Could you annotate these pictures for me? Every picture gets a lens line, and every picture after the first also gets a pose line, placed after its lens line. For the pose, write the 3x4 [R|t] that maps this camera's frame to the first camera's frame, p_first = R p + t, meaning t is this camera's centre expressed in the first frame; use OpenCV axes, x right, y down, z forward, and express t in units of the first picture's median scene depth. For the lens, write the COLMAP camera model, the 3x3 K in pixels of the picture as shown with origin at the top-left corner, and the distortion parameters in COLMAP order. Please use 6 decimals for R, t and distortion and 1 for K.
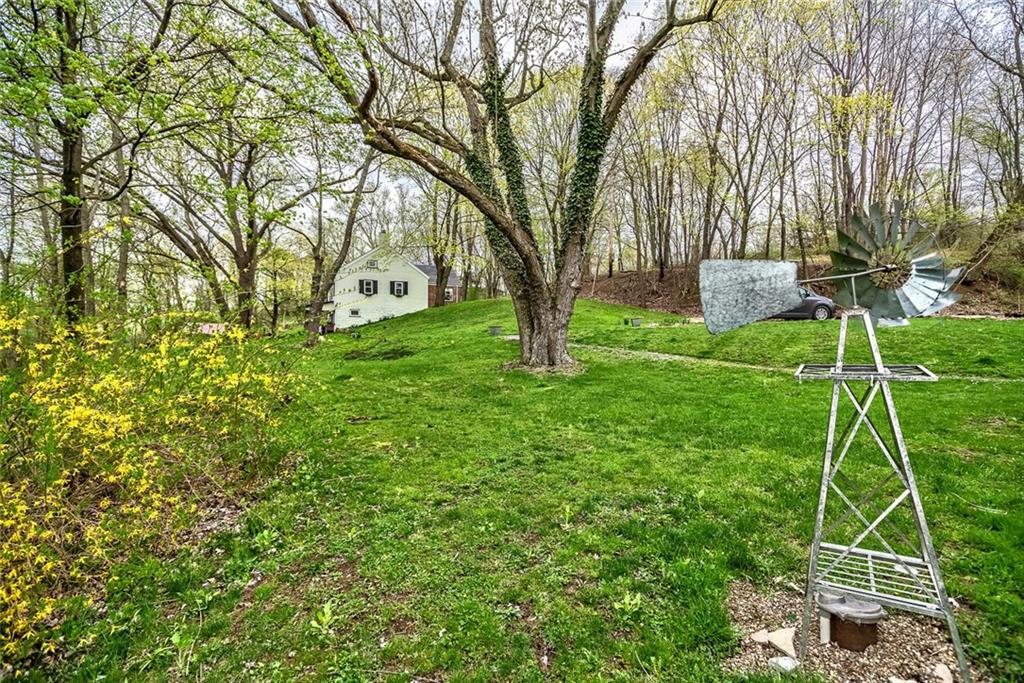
lens RADIAL K [[458.9, 0, 509.0], [0, 458.9, 339.9], [0, 0, 1]] dist [-0.000167, 0.000055]
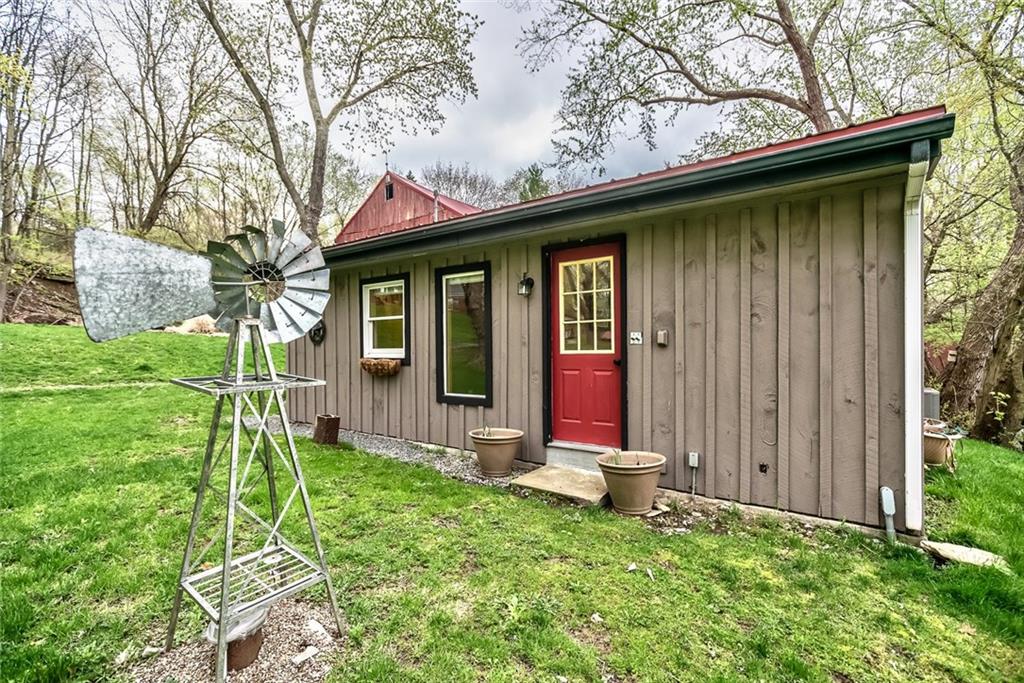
lens RADIAL K [[458.9, 0, 508.9], [0, 458.9, 349.9], [0, 0, 1]] dist [-0.000167, 0.000055]
pose [[0.021809, -0.000977, 0.999762, -0.214673], [-0.001928, 0.999998, 0.001019, -0.002174], [-0.999760, -0.001950, 0.021808, 0.406713]]
